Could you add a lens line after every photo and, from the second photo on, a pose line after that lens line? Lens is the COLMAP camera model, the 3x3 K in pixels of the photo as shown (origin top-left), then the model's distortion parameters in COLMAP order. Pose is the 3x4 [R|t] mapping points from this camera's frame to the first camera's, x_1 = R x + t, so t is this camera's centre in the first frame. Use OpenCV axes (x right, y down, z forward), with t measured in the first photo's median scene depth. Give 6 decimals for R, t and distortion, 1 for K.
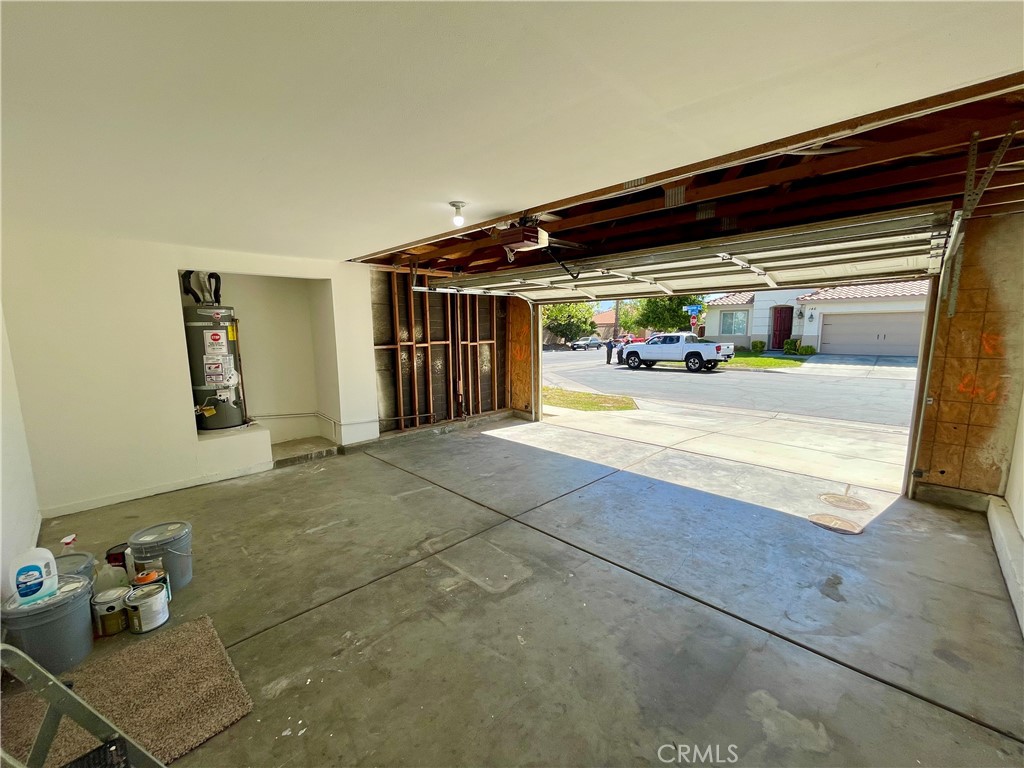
lens RADIAL K [[414.8, 0, 512.9], [0, 414.8, 386.1], [0, 0, 1]] dist [-0.003924, 0.003409]
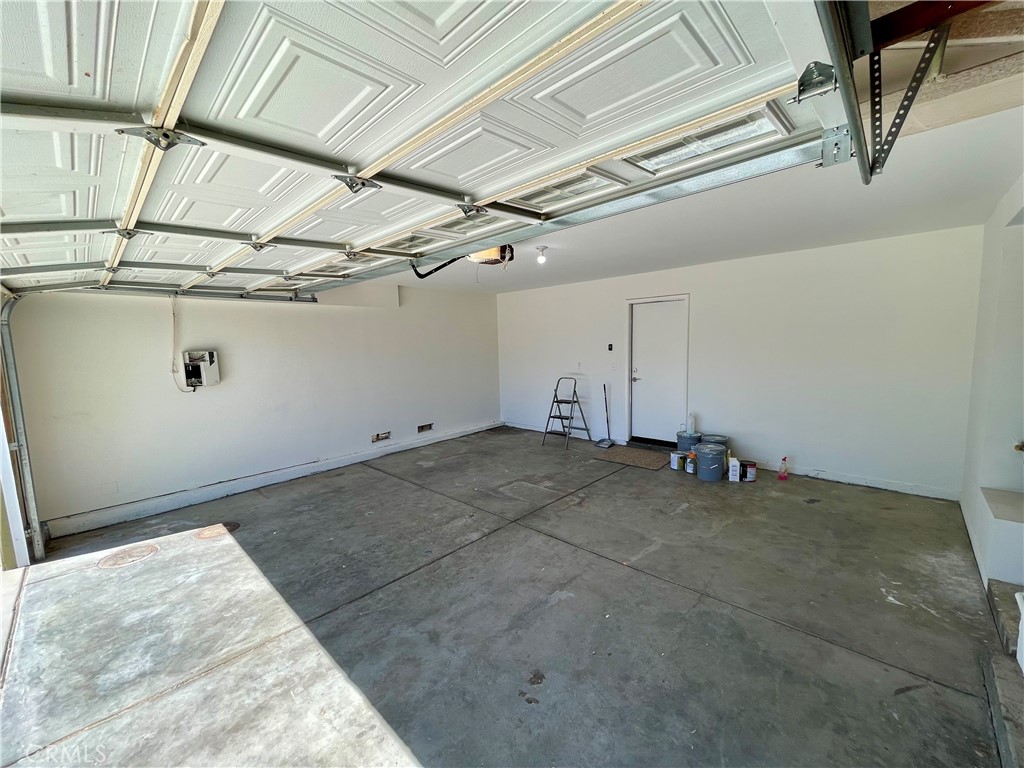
lens RADIAL K [[414.8, 0, 510.9], [0, 414.8, 384.4], [0, 0, 1]] dist [-0.003924, 0.003409]
pose [[-0.998984, 0.043574, -0.011479, 0.000311], [0.039459, 0.968957, 0.244060, -0.267349], [0.021757, 0.243359, -0.969692, 1.929904]]
